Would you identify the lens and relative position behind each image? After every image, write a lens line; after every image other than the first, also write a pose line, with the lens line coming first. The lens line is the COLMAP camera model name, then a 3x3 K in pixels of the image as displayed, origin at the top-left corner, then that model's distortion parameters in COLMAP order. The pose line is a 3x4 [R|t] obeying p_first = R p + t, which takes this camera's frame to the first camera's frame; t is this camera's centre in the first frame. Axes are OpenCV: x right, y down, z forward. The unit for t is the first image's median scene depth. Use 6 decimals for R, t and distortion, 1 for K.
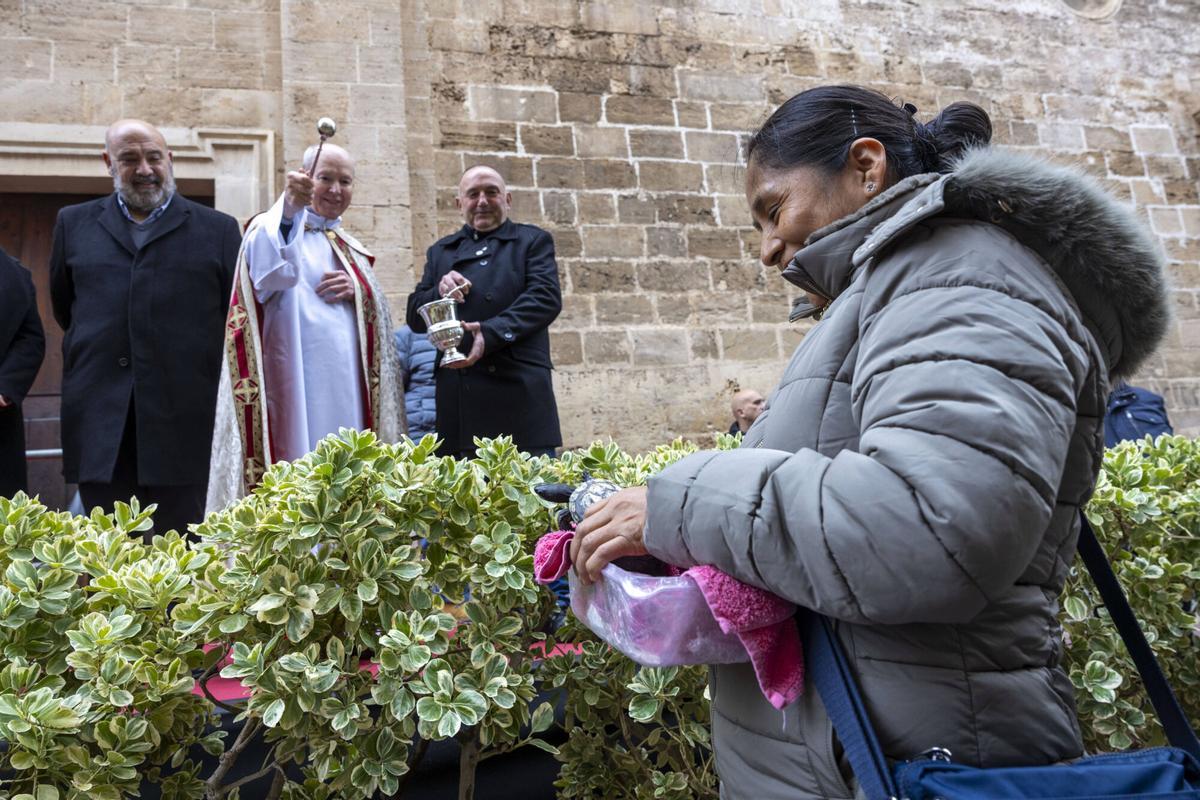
lens RADIAL K [[797.5, 0, 586.7], [0, 797.5, 395.1], [0, 0, 1]] dist [-0.001646, 0.012826]
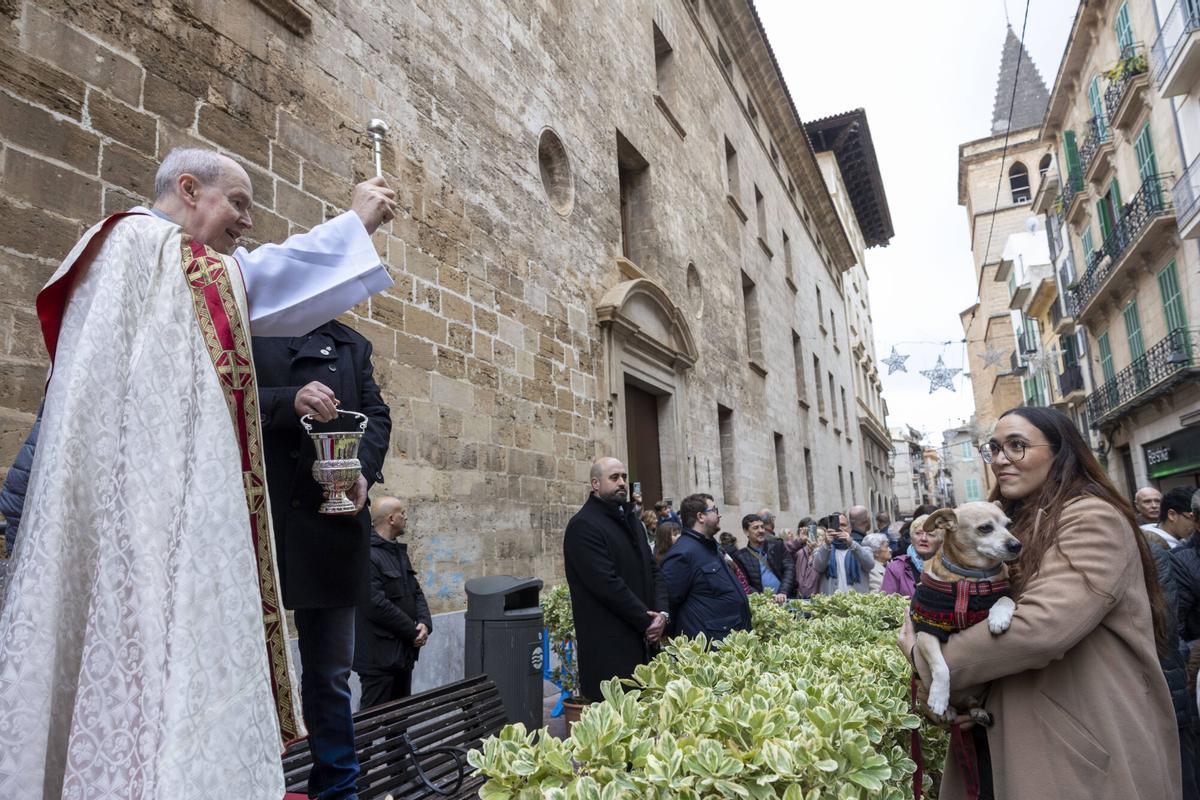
lens RADIAL K [[797.5, 0, 597.4], [0, 797.5, 398.2], [0, 0, 1]] dist [-0.001646, 0.012826]
pose [[0.638138, 0.202968, 0.742687, -0.272802], [-0.157804, 0.978627, -0.131858, -0.031138], [-0.753577, -0.033055, 0.656528, 0.140945]]
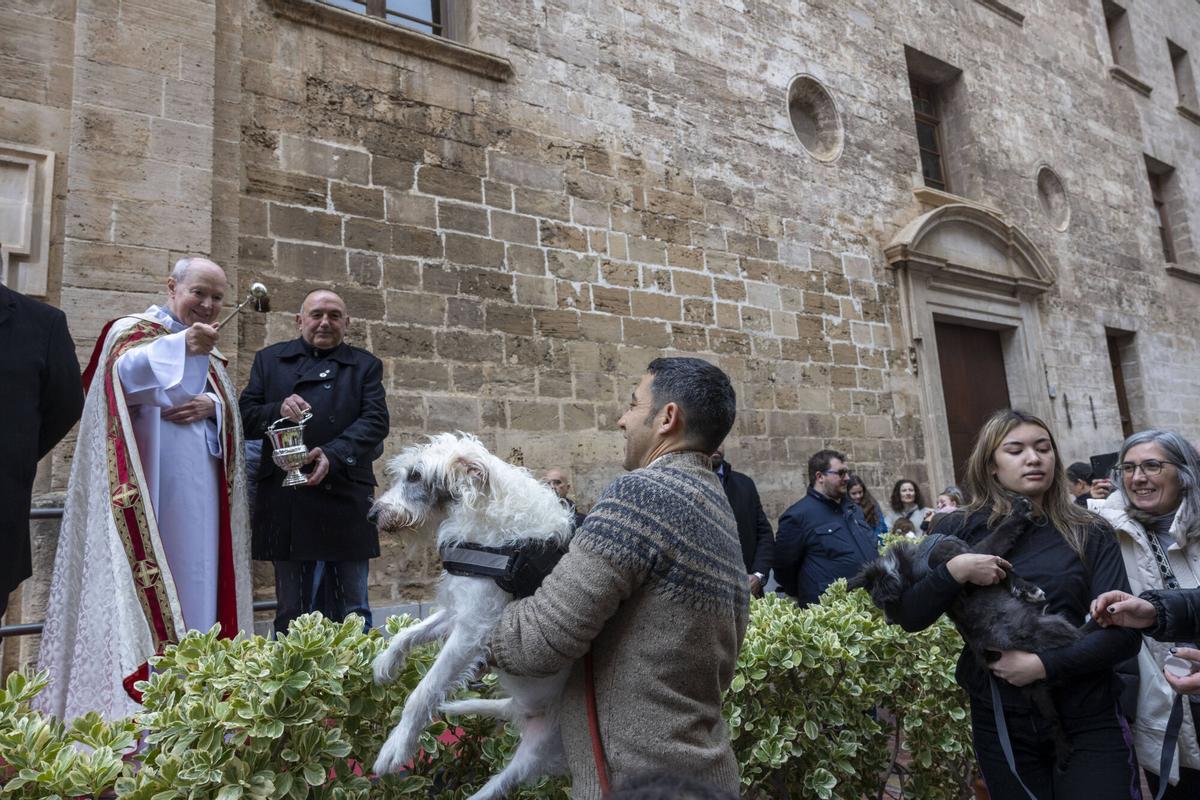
lens RADIAL K [[797.5, 0, 594.1], [0, 797.5, 393.3], [0, 0, 1]] dist [-0.001646, 0.012826]
pose [[0.945639, 0.083778, 0.314242, -0.062885], [-0.077819, 0.996470, -0.031484, -0.066443], [-0.315770, 0.005319, 0.948821, -0.054982]]
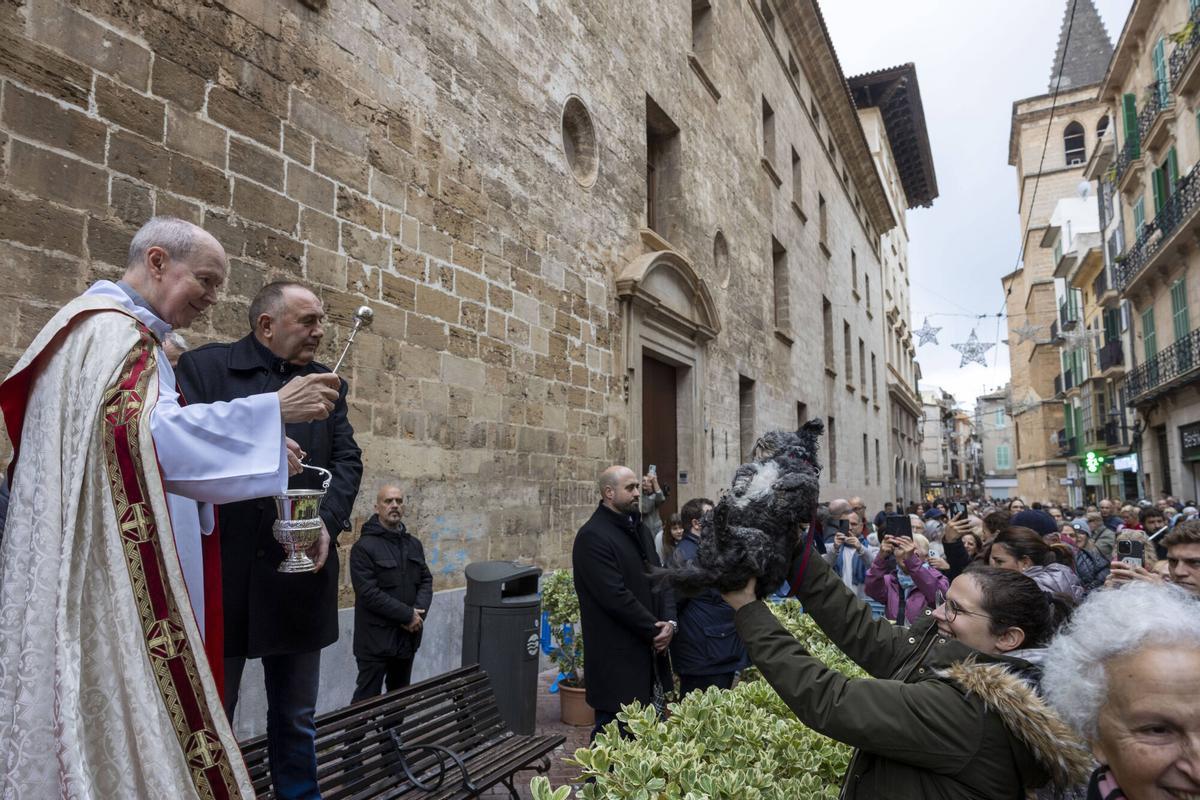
lens RADIAL K [[797.5, 0, 598.0], [0, 797.5, 395.1], [0, 0, 1]] dist [-0.001646, 0.012826]
pose [[0.657680, 0.184330, 0.730397, -0.261326], [-0.200344, 0.977481, -0.066288, -0.090078], [-0.726167, -0.102734, 0.679799, 0.124027]]
